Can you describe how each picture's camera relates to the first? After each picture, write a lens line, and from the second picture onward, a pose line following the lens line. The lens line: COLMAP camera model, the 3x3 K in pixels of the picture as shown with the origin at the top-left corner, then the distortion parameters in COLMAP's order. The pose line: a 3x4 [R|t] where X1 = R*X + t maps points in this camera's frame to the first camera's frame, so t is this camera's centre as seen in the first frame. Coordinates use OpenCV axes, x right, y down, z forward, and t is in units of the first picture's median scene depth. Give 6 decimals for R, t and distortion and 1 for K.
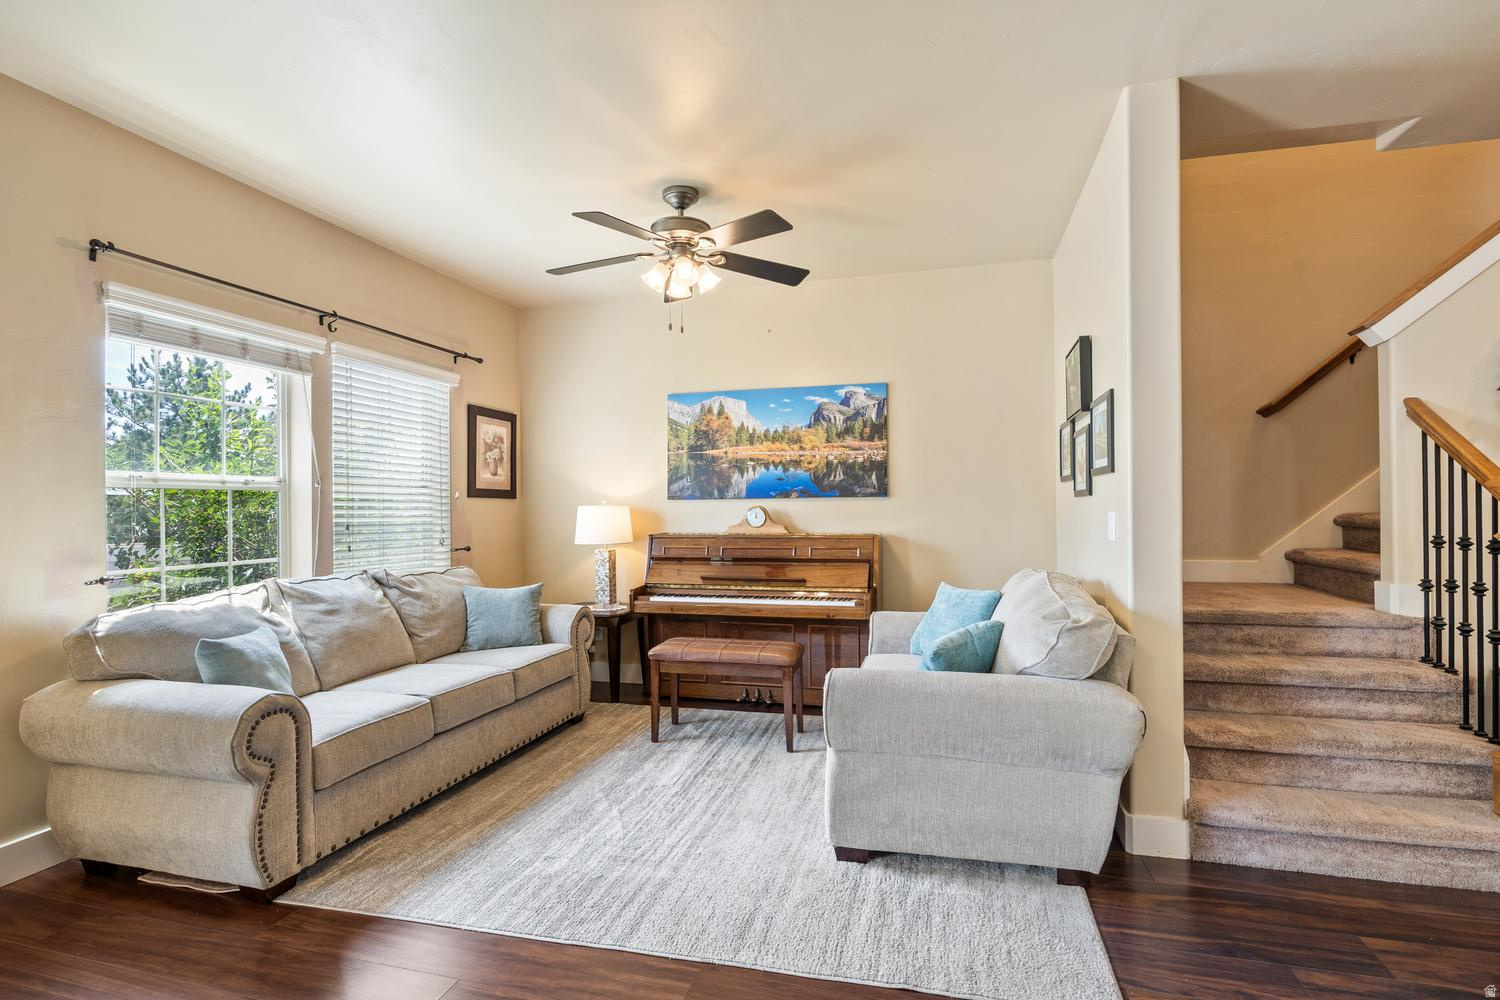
lens RADIAL K [[708.3, 0, 744.5], [0, 708.3, 506.7], [0, 0, 1]] dist [-0.010400, -0.000479]
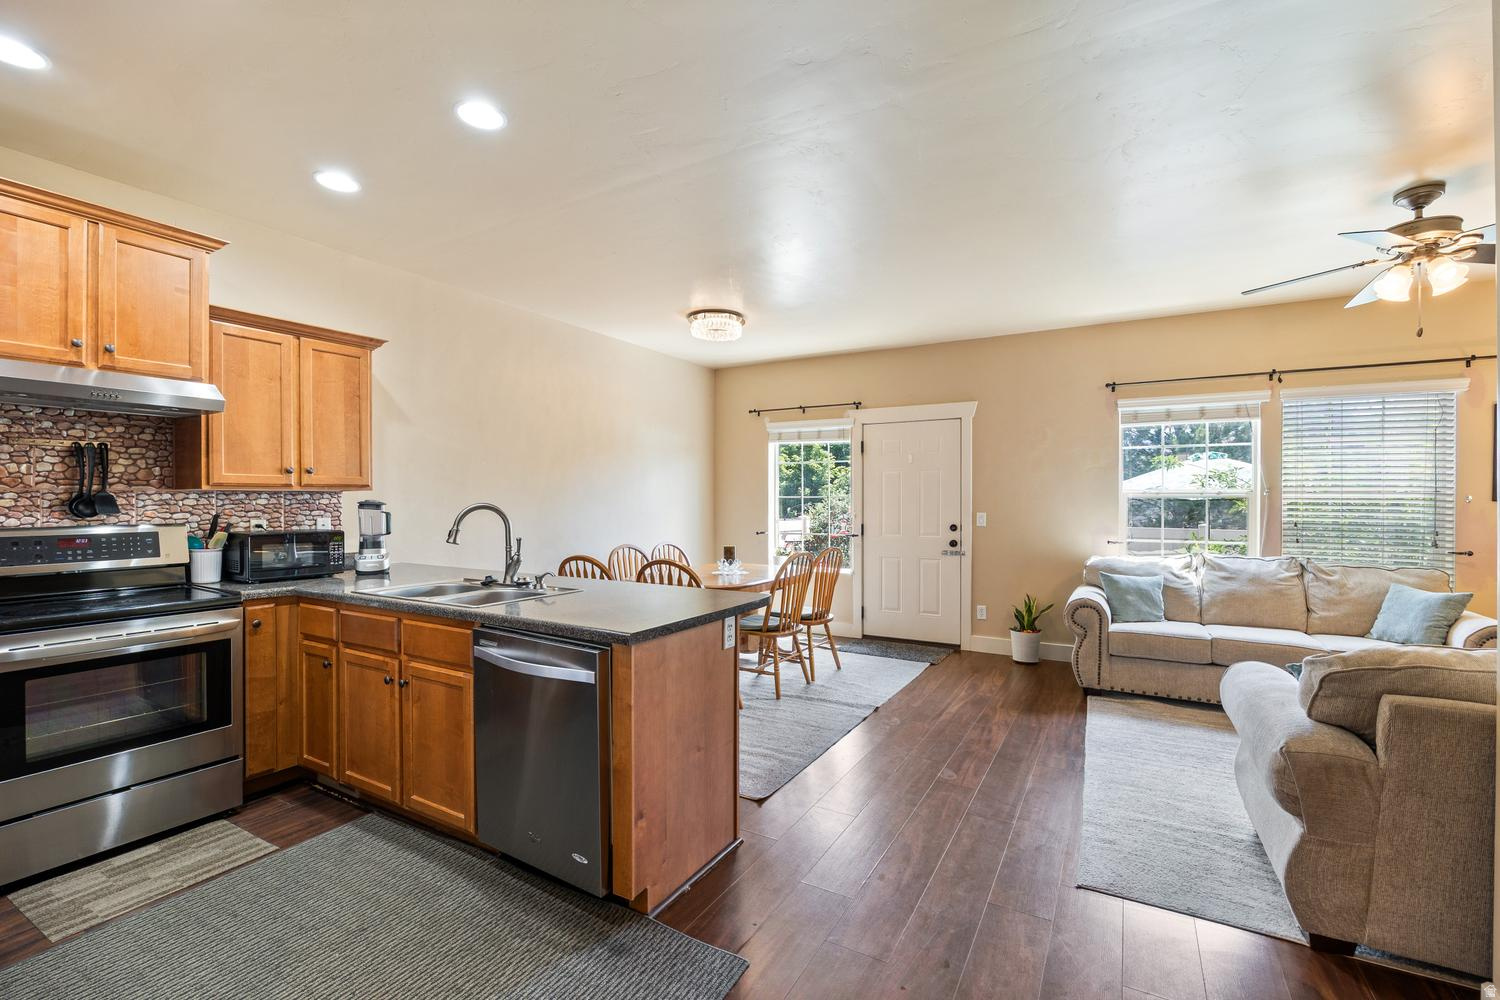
lens RADIAL K [[640.8, 0, 753.3], [0, 640.8, 503.0], [0, 0, 1]] dist [-0.001954, -0.000353]
pose [[-0.250419, 0.014788, -0.968025, 0.845873], [0.001614, 0.999888, 0.014857, -0.030979], [0.968136, 0.002158, -0.250415, 0.293670]]
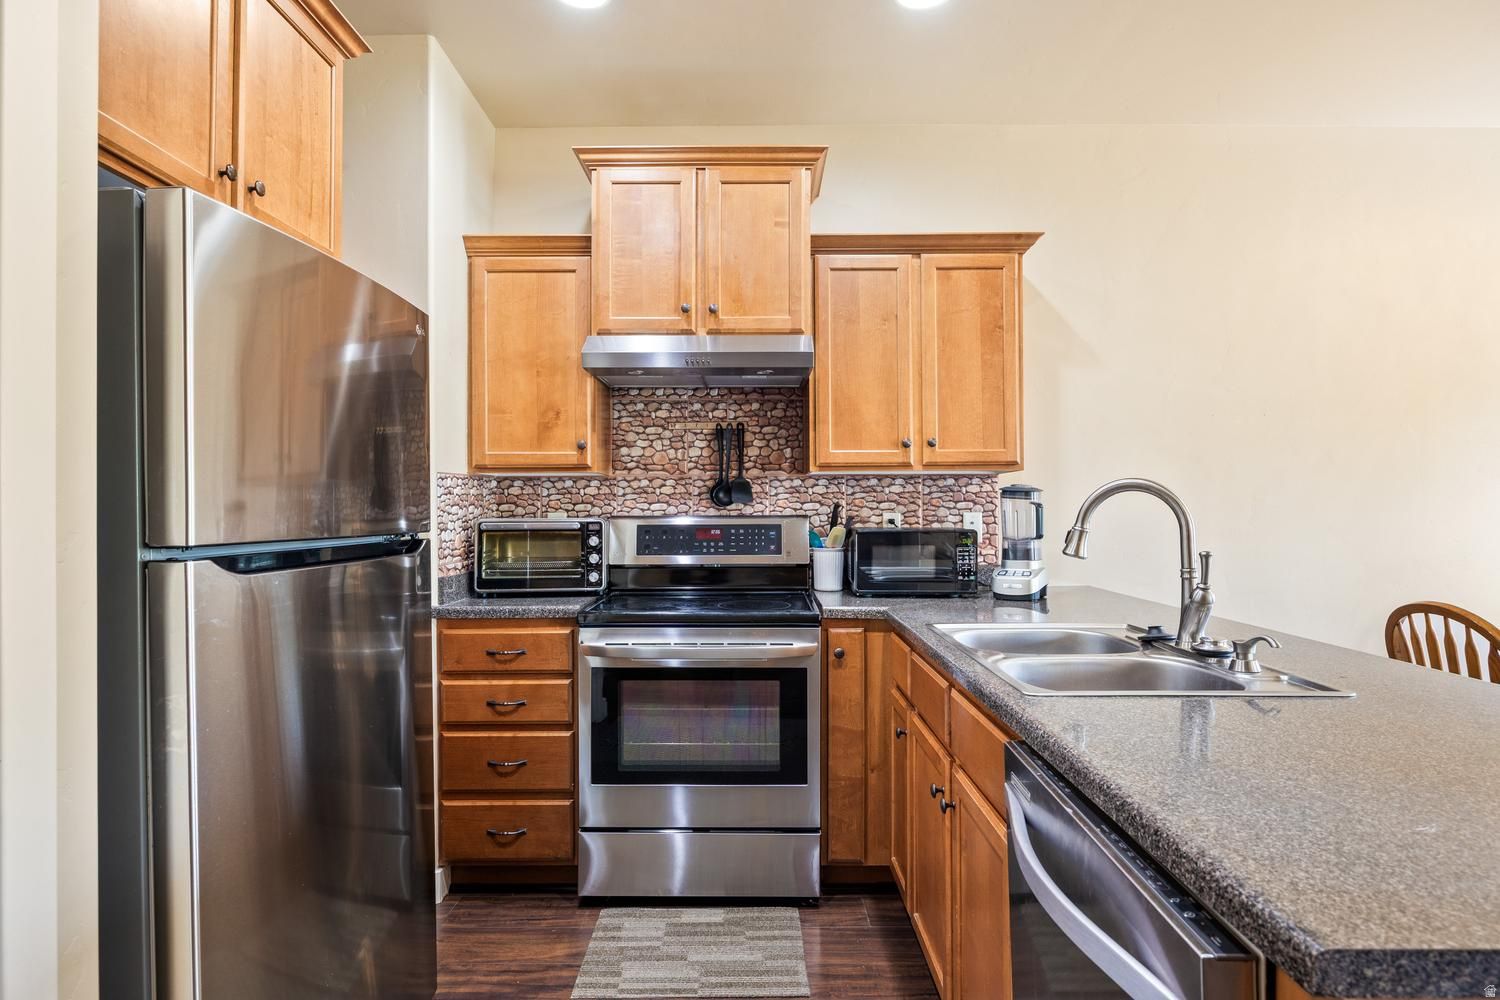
lens RADIAL K [[820.3, 0, 752.4], [0, 820.3, 501.6], [0, 0, 1]] dist [-0.001439, 0.001012]
pose [[-0.963931, 0.010181, -0.265957, 0.549536], [0.011334, 0.999932, -0.002801, -0.008529], [0.265911, -0.005715, -0.963981, 0.203045]]
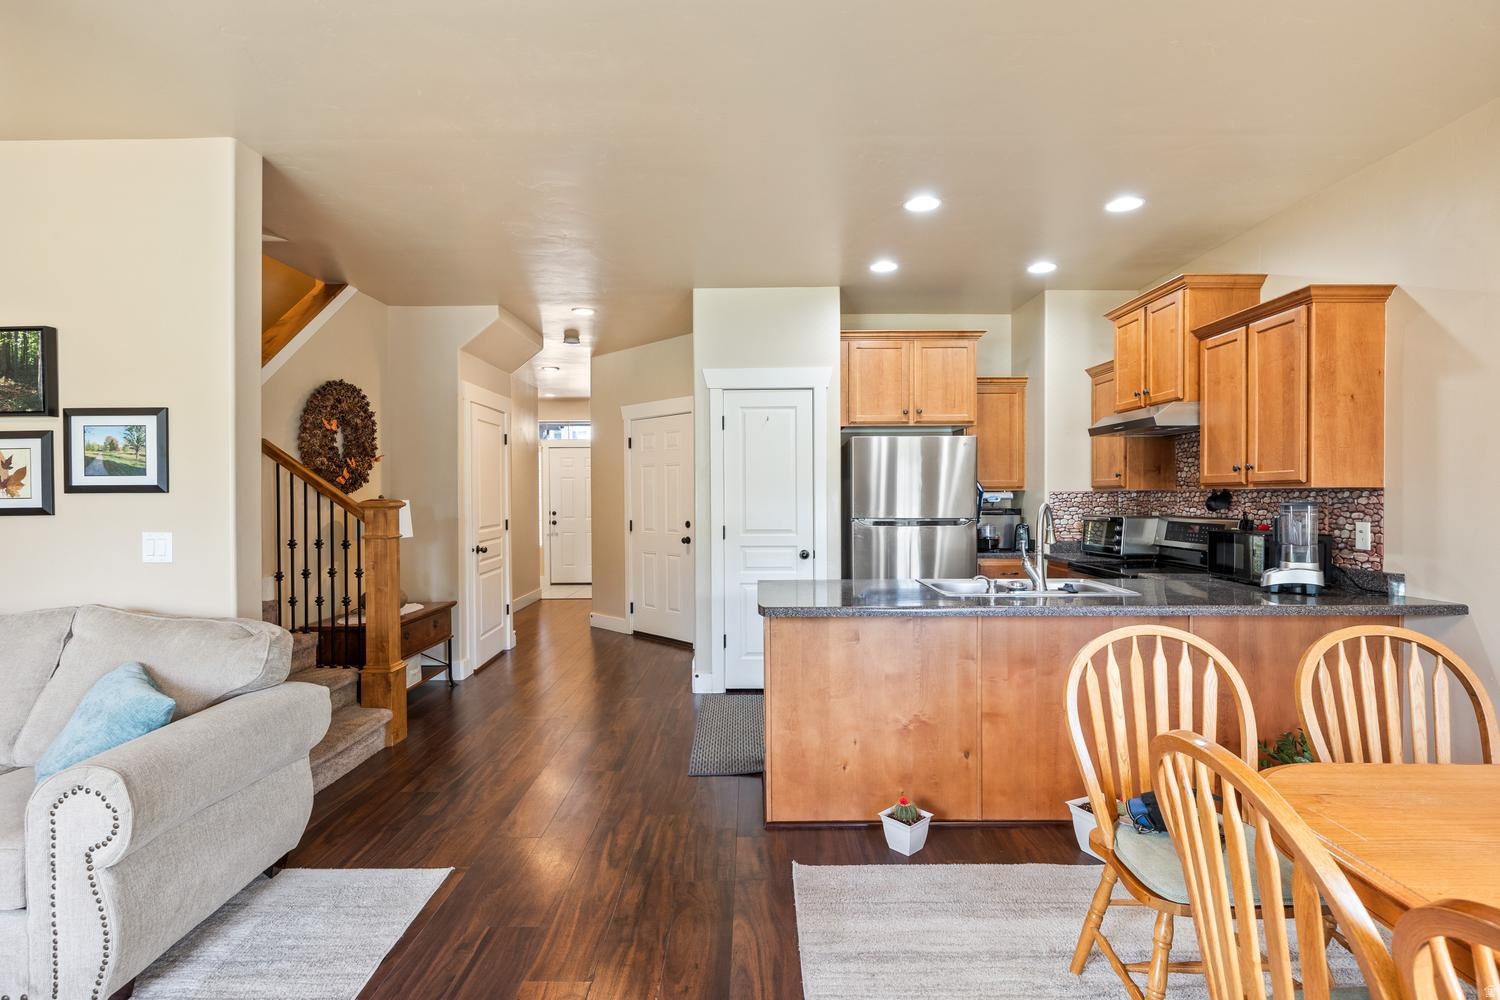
lens RADIAL K [[760.7, 0, 746.9], [0, 760.7, 499.2], [0, 0, 1]] dist [0.000894, 0.000061]
pose [[-0.257209, 0.000792, 0.966356, -0.497699], [0.000949, 0.999999, -0.000567, -0.022932], [-0.966355, 0.000772, -0.257209, 0.342629]]
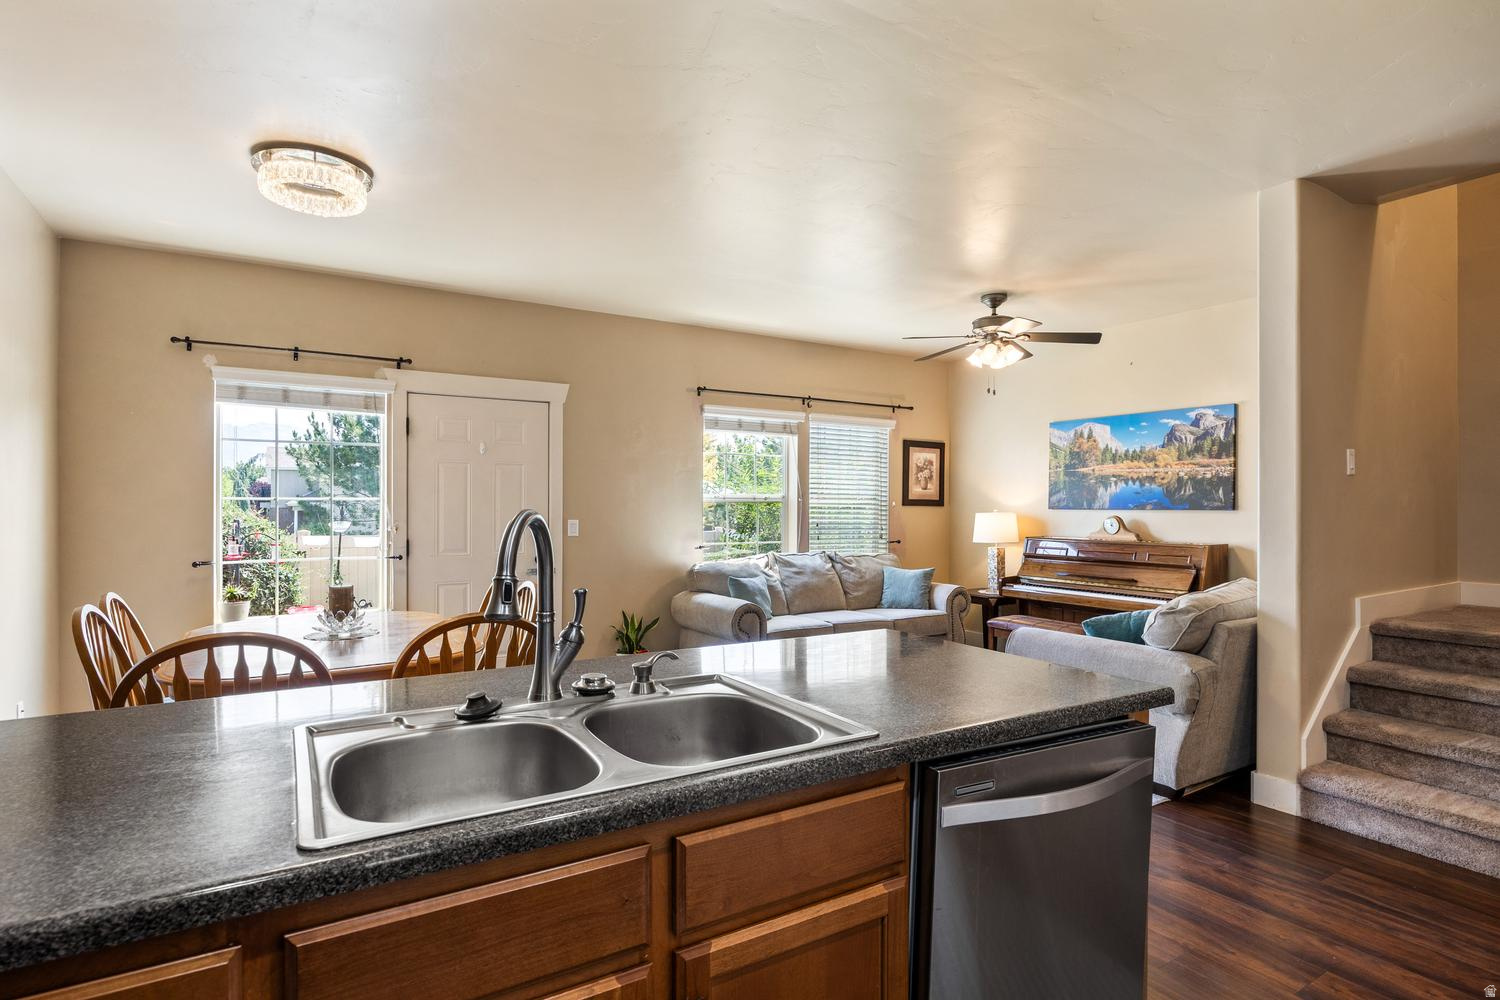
lens RADIAL K [[756.3, 0, 742.2], [0, 756.3, 500.2], [0, 0, 1]] dist [-0.015775, -0.000123]
pose [[0.720749, 0.006445, -0.693166, 0.516282], [-0.009139, 0.999958, -0.000205, -0.025145], [0.693136, 0.006483, 0.720778, -0.381640]]
